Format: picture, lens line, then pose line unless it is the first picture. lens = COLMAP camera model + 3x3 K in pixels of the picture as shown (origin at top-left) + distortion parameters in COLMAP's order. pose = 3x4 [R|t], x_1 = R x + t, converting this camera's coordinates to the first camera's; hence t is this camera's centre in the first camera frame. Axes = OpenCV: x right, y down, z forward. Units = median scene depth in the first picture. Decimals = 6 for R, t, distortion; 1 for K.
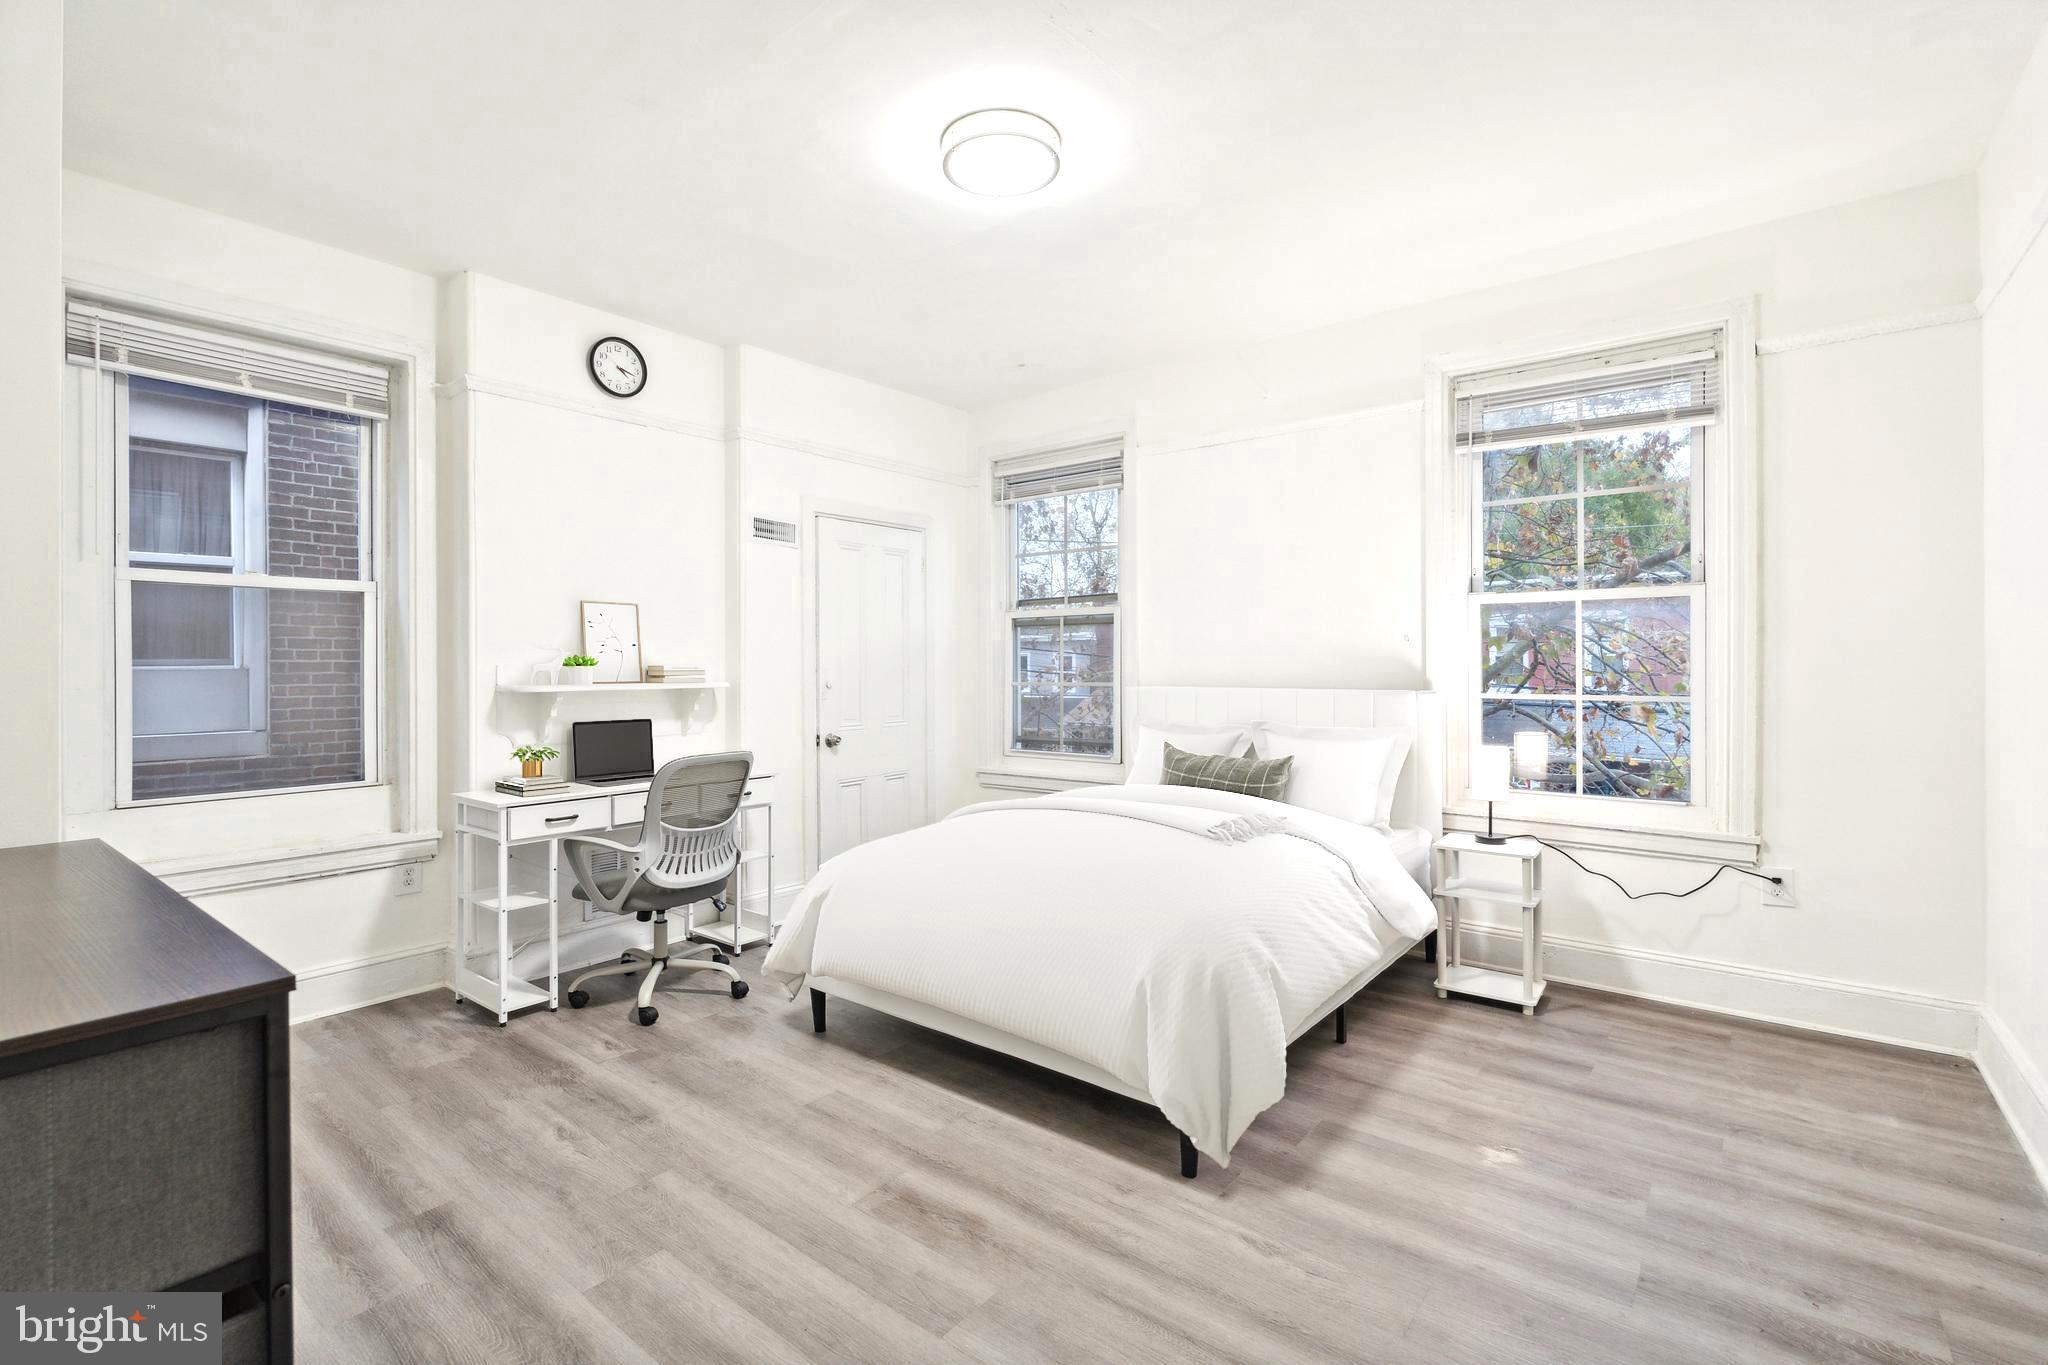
lens RADIAL K [[943.9, 0, 997.2], [0, 943.9, 679.7], [0, 0, 1]] dist [-0.000830, -0.000150]
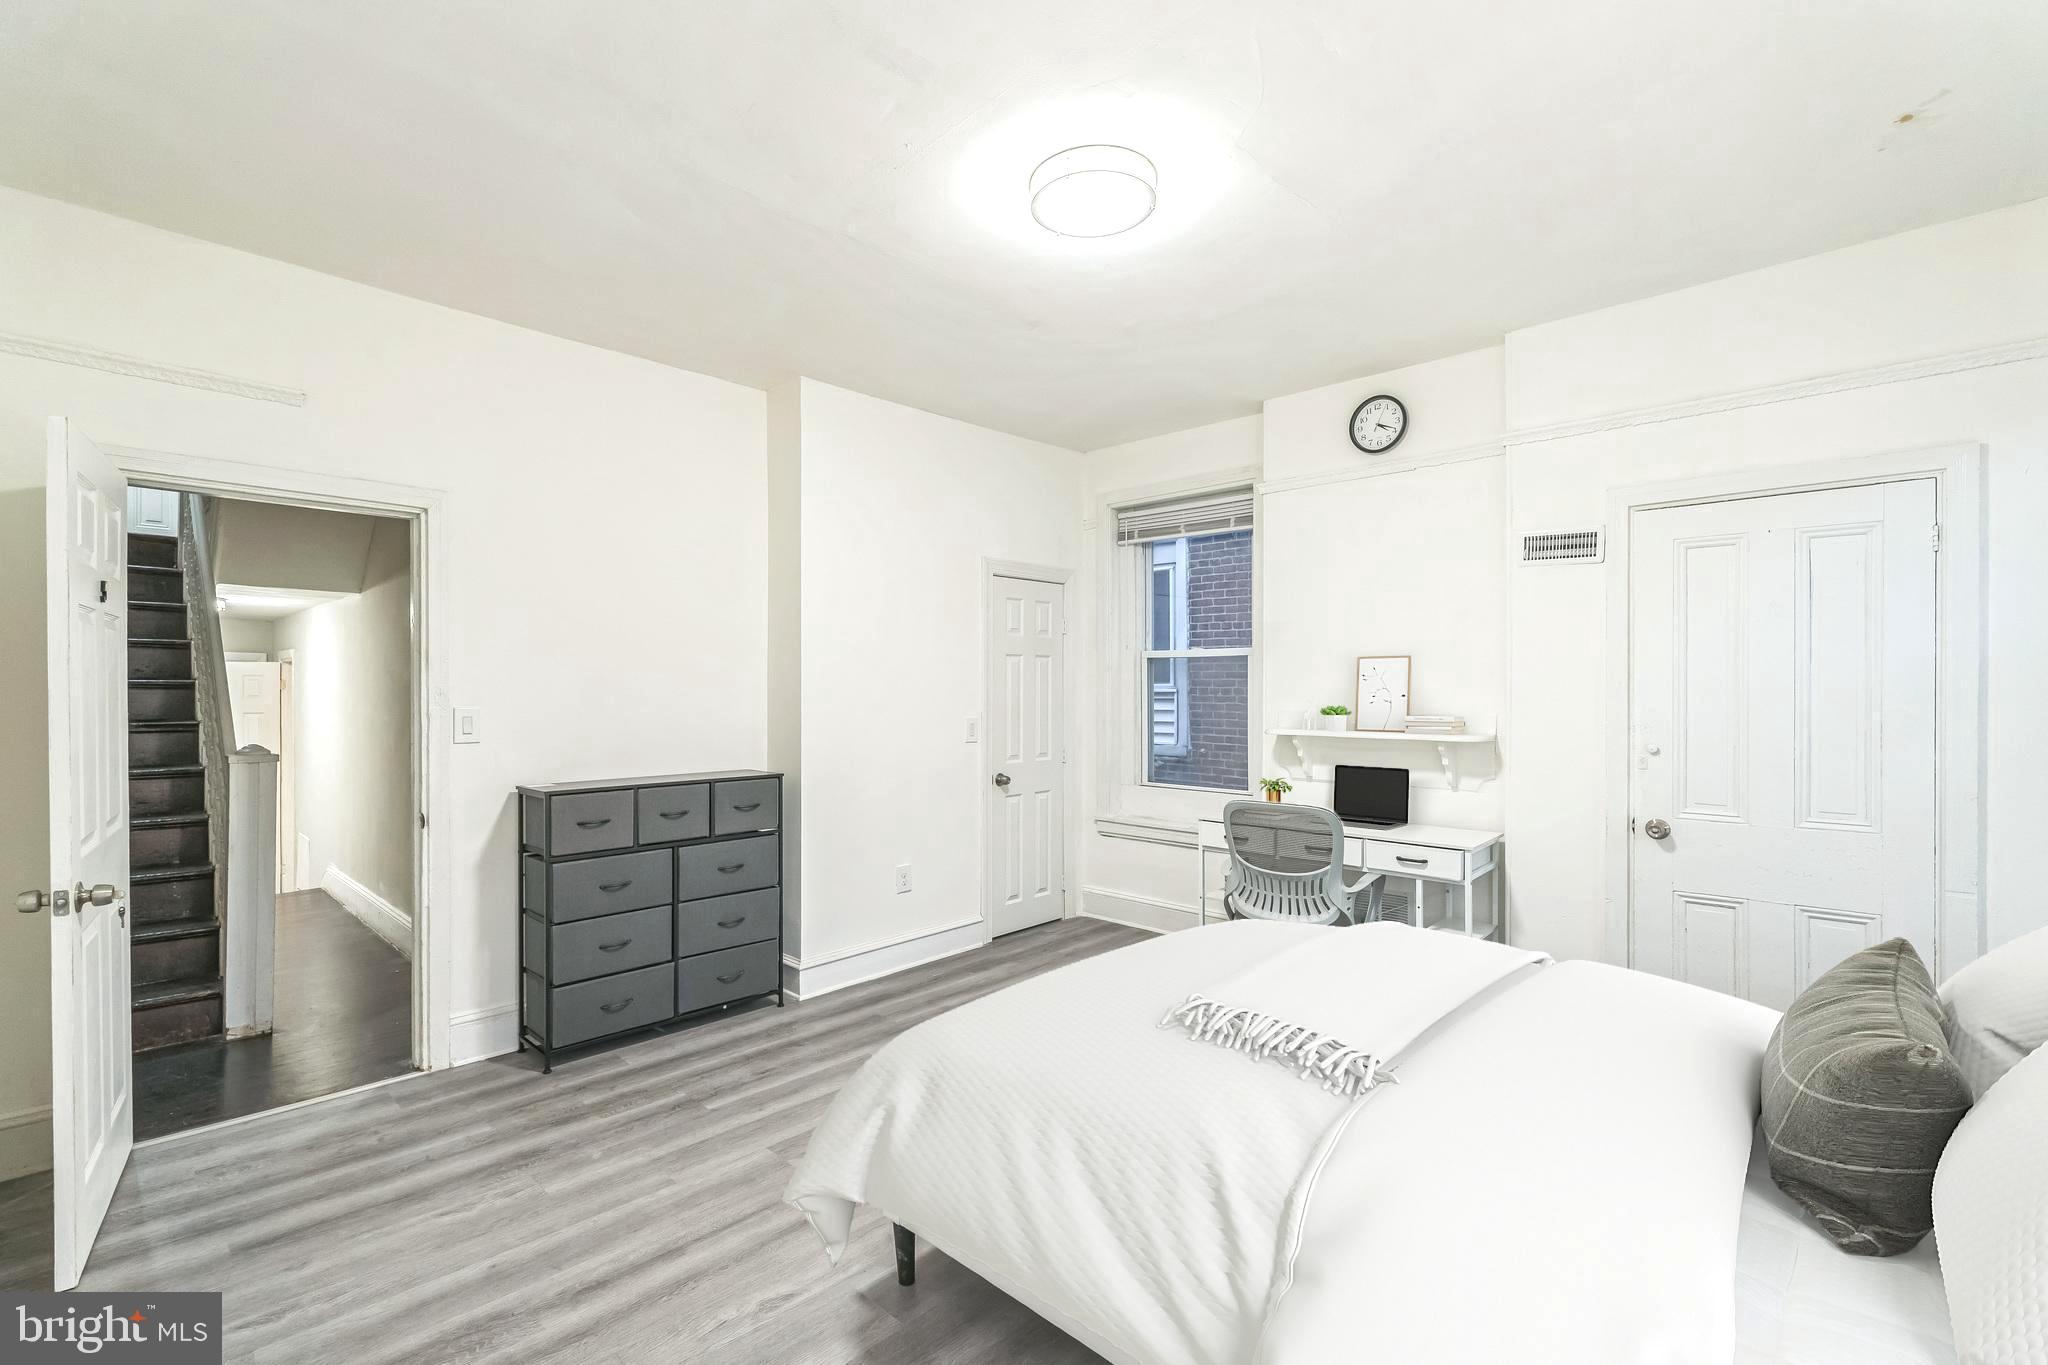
lens RADIAL K [[943.9, 0, 997.2], [0, 943.9, 679.7], [0, 0, 1]] dist [-0.000830, -0.000150]
pose [[-0.138972, 0.001036, -0.990296, 0.810783], [-0.017280, 0.999845, 0.003471, -0.056959], [0.990145, 0.017595, -0.138933, 0.877208]]
